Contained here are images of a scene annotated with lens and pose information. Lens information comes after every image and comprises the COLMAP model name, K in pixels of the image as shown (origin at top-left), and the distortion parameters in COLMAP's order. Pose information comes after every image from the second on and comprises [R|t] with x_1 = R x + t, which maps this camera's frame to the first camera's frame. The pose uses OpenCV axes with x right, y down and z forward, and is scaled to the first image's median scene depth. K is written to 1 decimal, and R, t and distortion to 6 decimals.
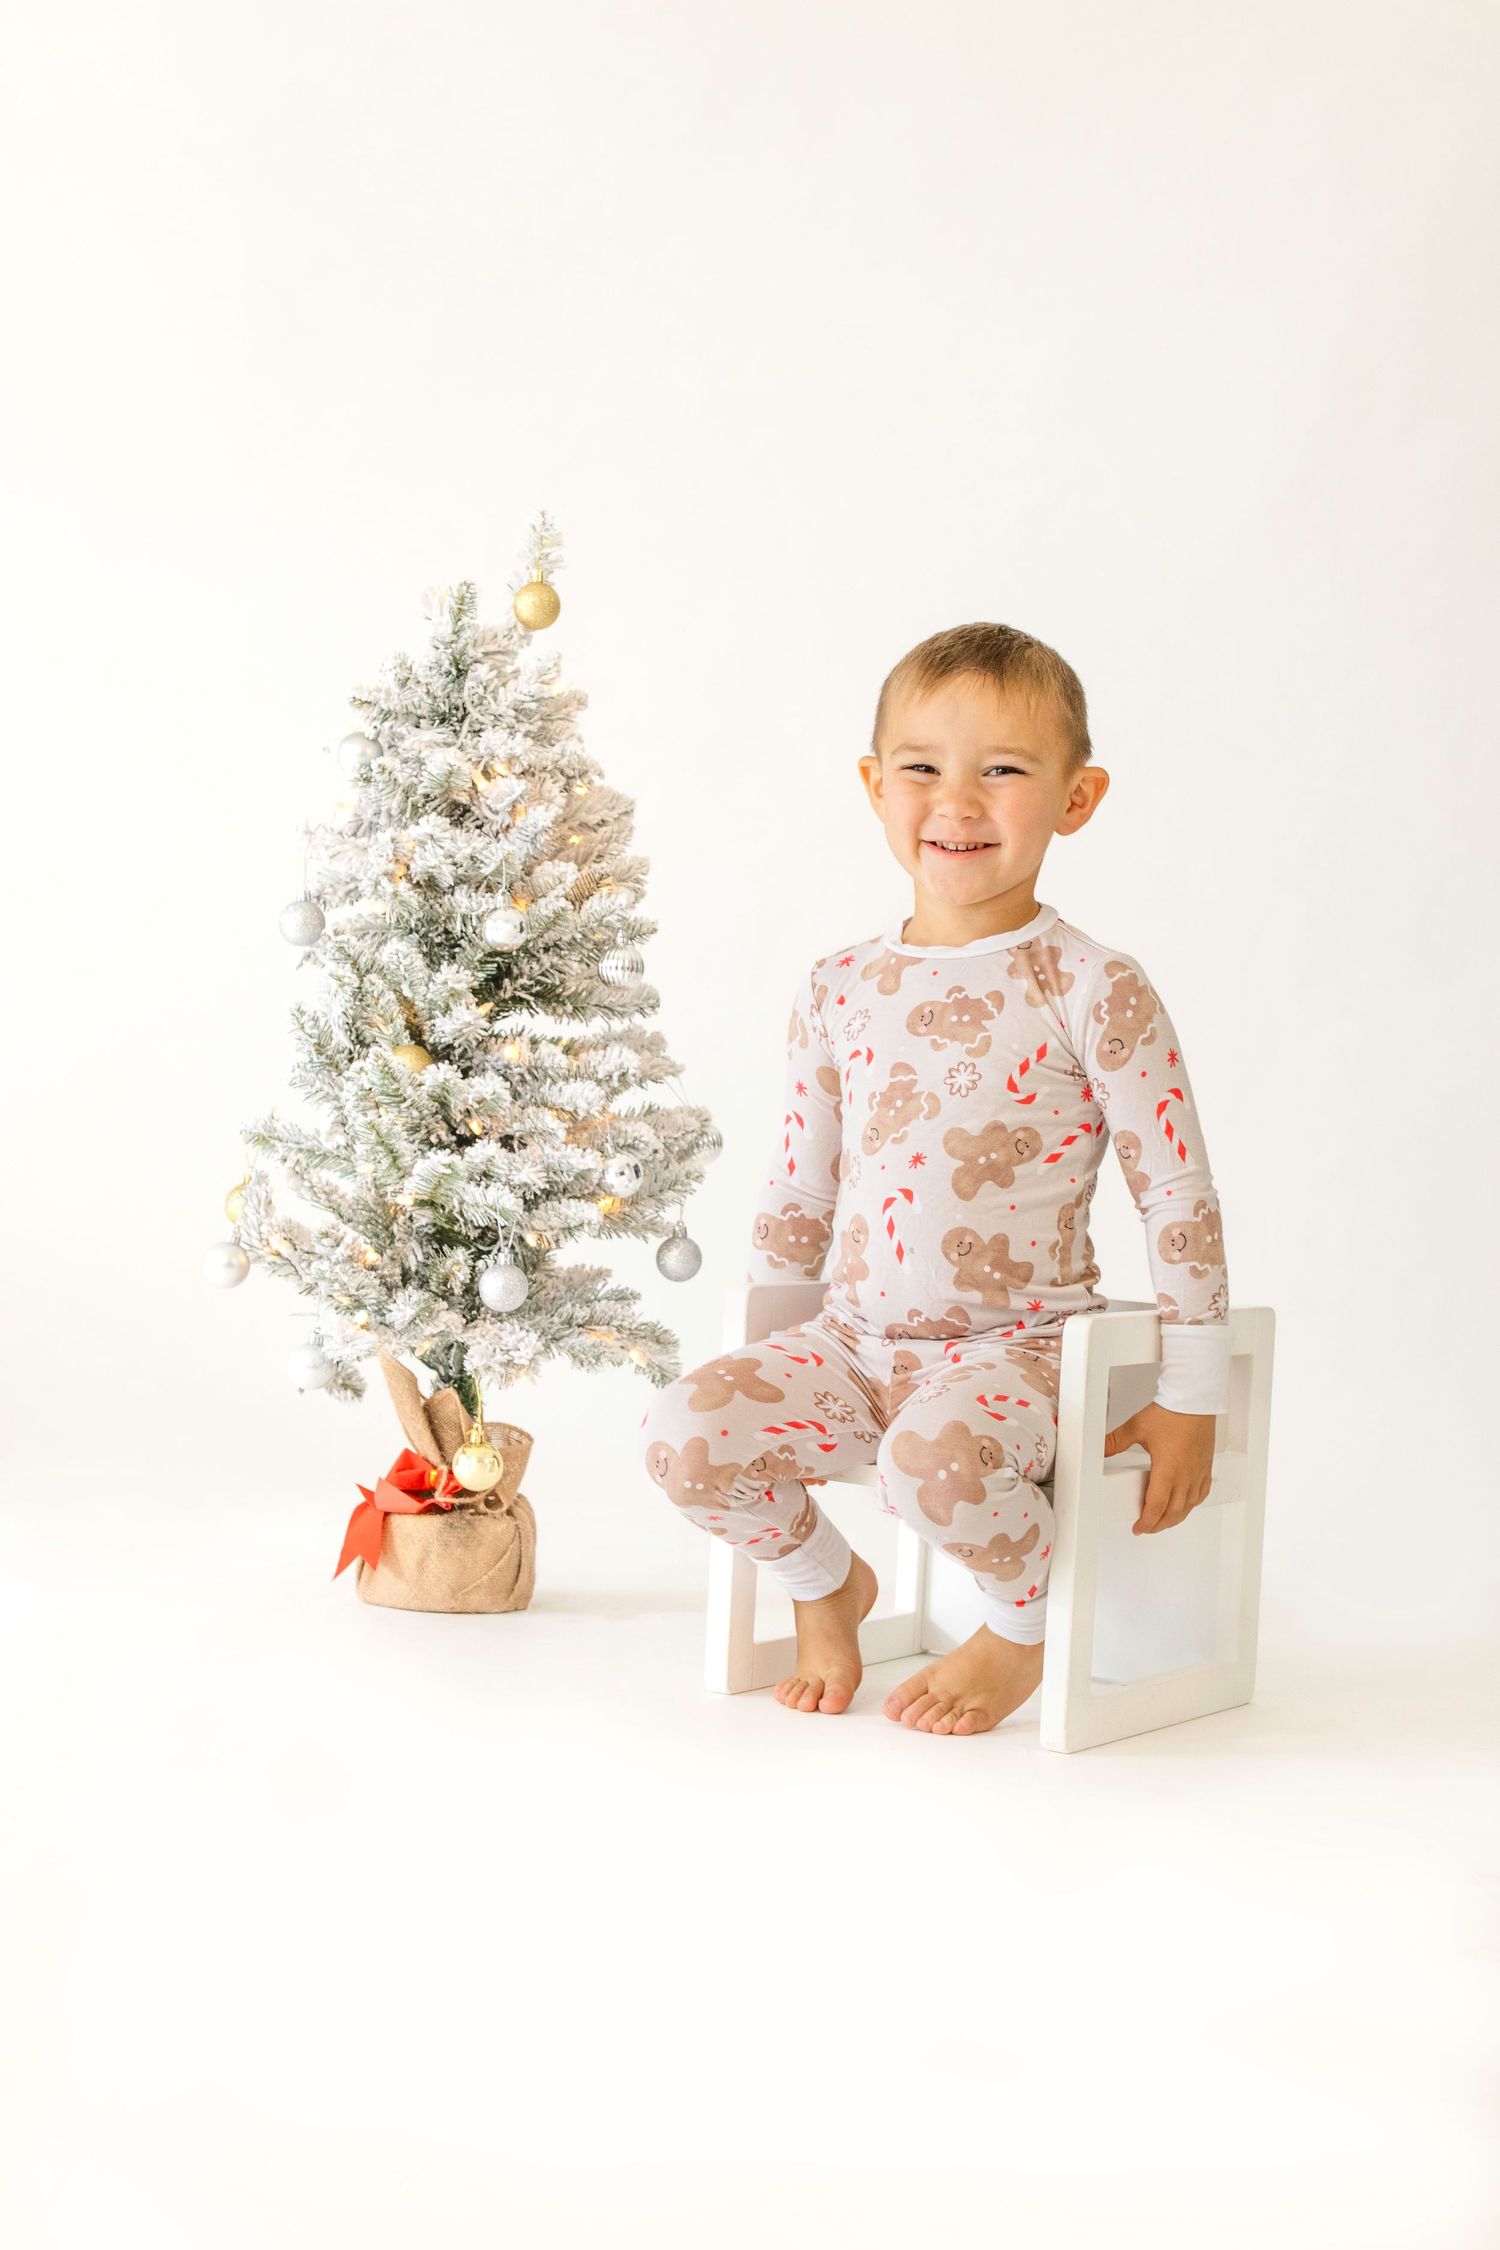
lens RADIAL K [[3553.5, 0, 750.0], [0, 3553.5, 1125.0], [0, 0, 1]] dist [-0.037366, 0.088008]
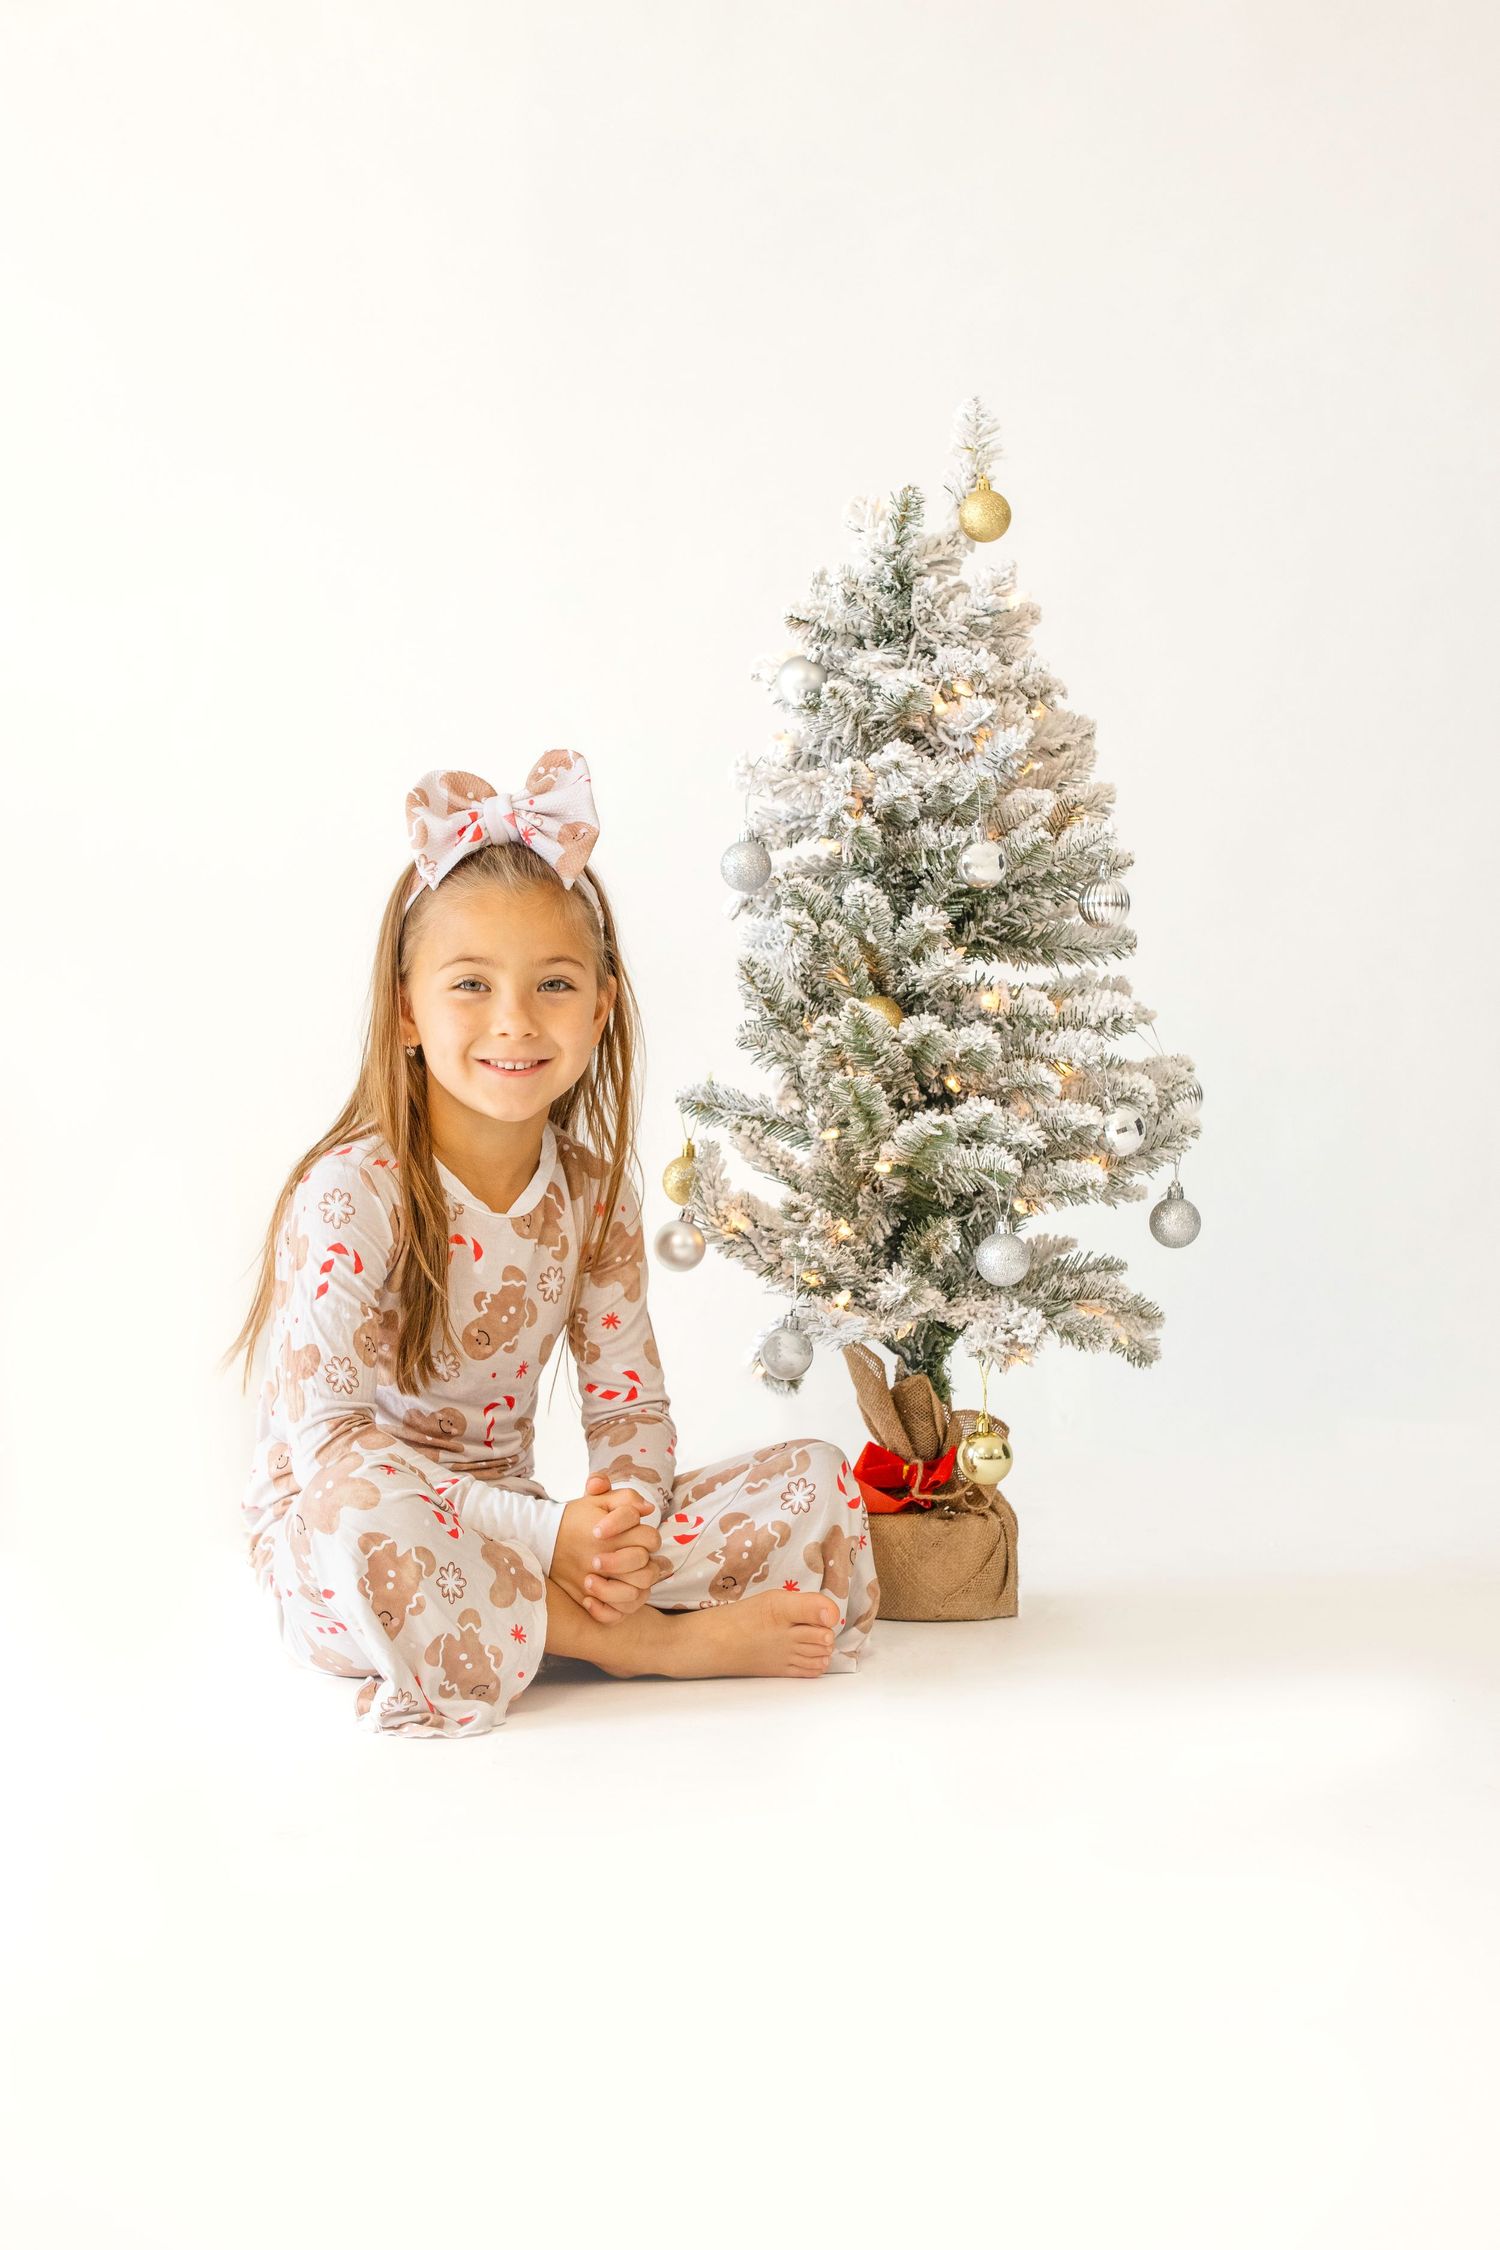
lens RADIAL K [[3553.5, 0, 750.0], [0, 3553.5, 1125.0], [0, 0, 1]] dist [-0.037366, 0.088008]
pose [[0.999391, -0.033195, -0.010719, -0.118001], [0.033201, 0.999449, 0.000362, 0.008796], [0.010701, -0.000718, 0.999942, 0.092266]]
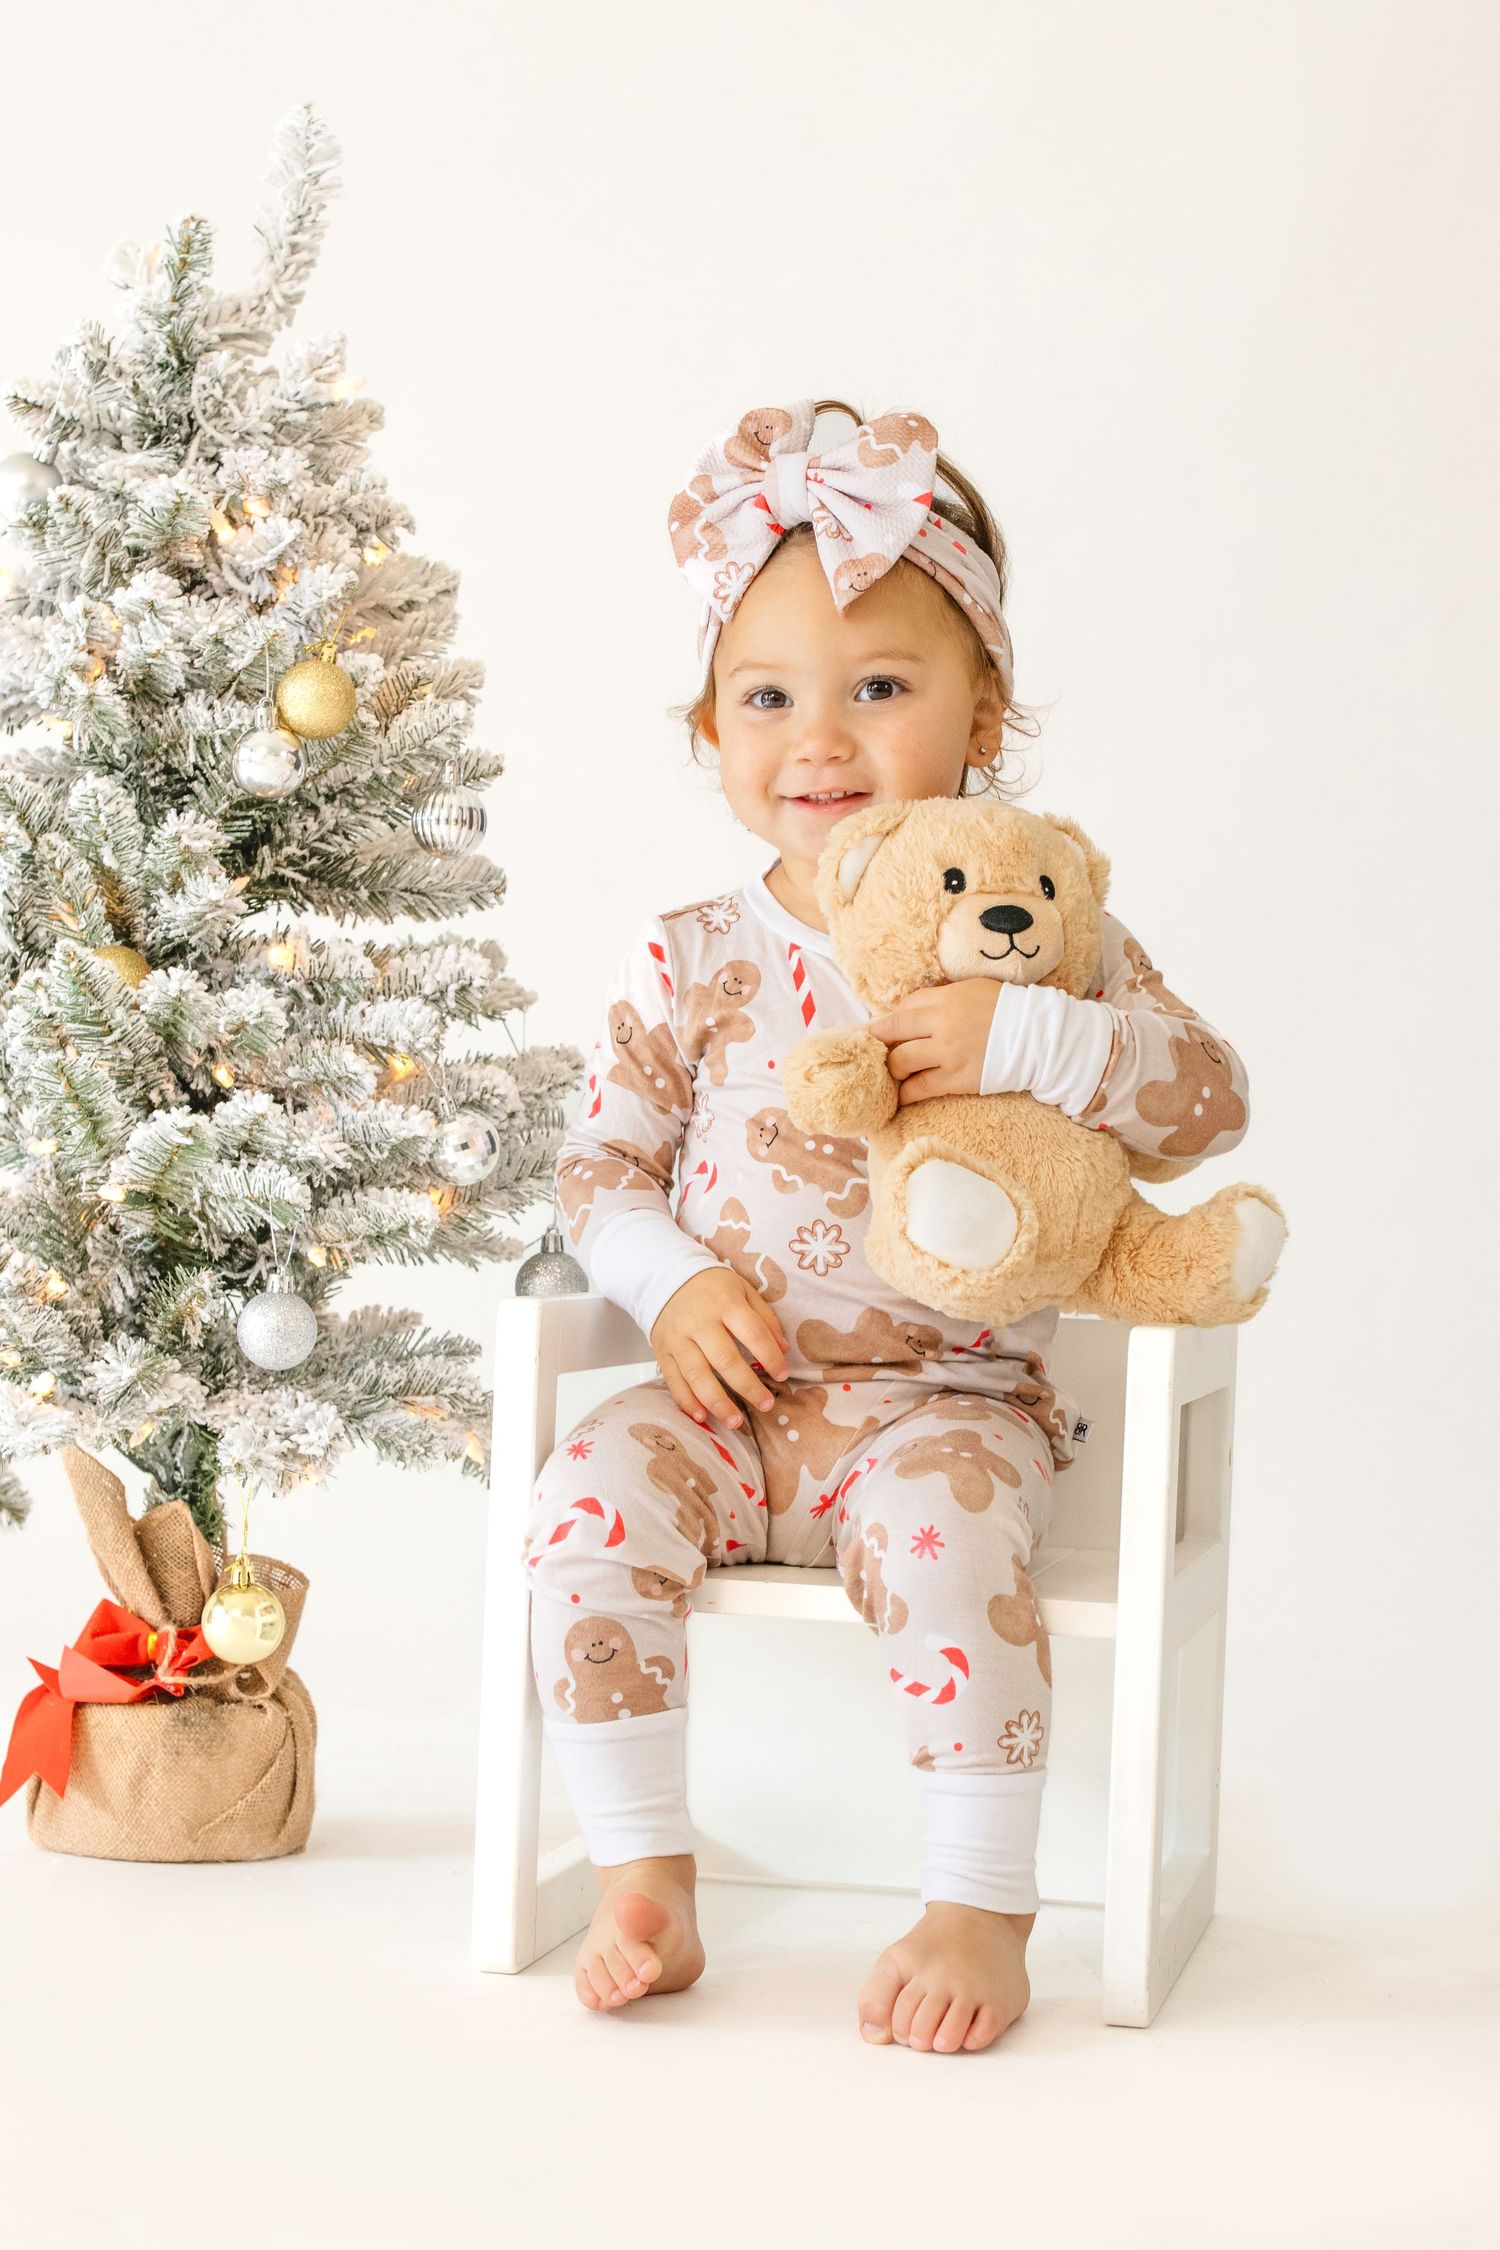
lens RADIAL K [[3946.9, 0, 751.3], [0, 3946.9, 1161.2], [0, 0, 1]] dist [-0.023013, 0.120339]
pose [[0.994133, -0.008988, 0.107787, -0.059253], [0.011439, 0.999689, -0.022150, 0.031284], [-0.107554, 0.023253, 0.993927, 0.301677]]
